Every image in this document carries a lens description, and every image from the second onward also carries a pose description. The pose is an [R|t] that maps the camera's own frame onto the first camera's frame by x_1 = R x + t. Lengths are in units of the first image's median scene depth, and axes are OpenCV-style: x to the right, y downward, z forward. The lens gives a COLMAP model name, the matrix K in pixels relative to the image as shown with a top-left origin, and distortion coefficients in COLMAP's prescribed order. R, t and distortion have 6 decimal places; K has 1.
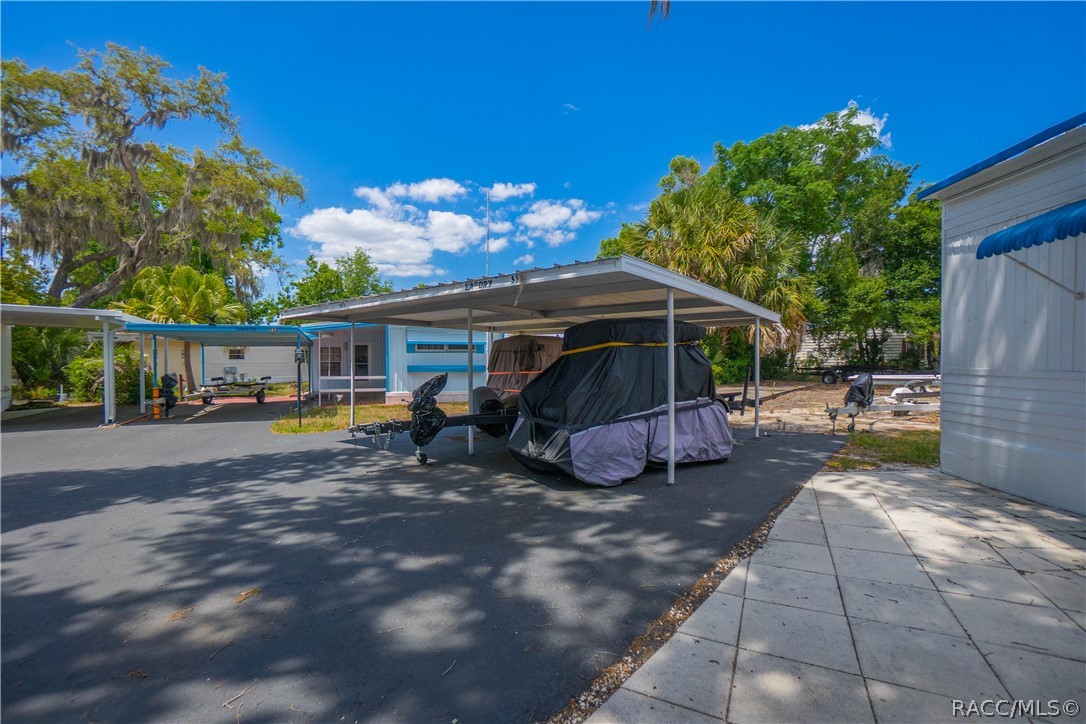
lens RADIAL K [[486.4, 0, 535.4], [0, 486.4, 357.2], [0, 0, 1]] dist [-0.008555, 0.000319]
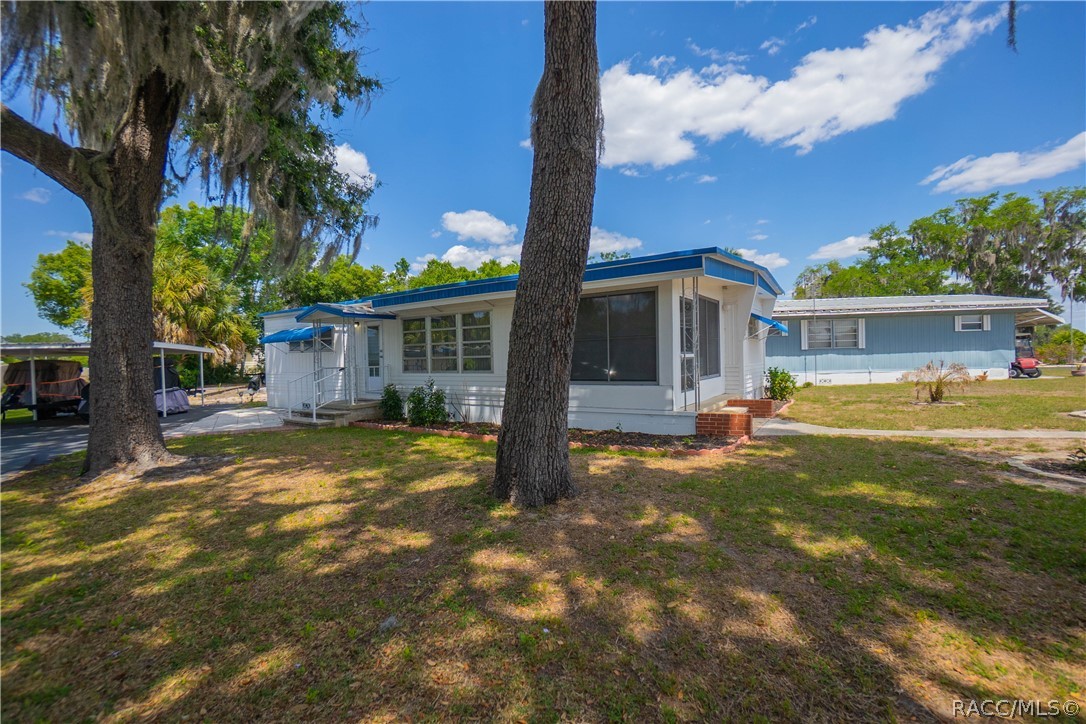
lens RADIAL K [[486.4, 0, 540.9], [0, 486.4, 359.9], [0, 0, 1]] dist [-0.008555, 0.000319]
pose [[0.531263, -0.012089, 0.847121, -0.257519], [0.017761, 0.999837, 0.003130, -0.011536], [-0.847021, 0.013383, 0.531391, -0.642971]]
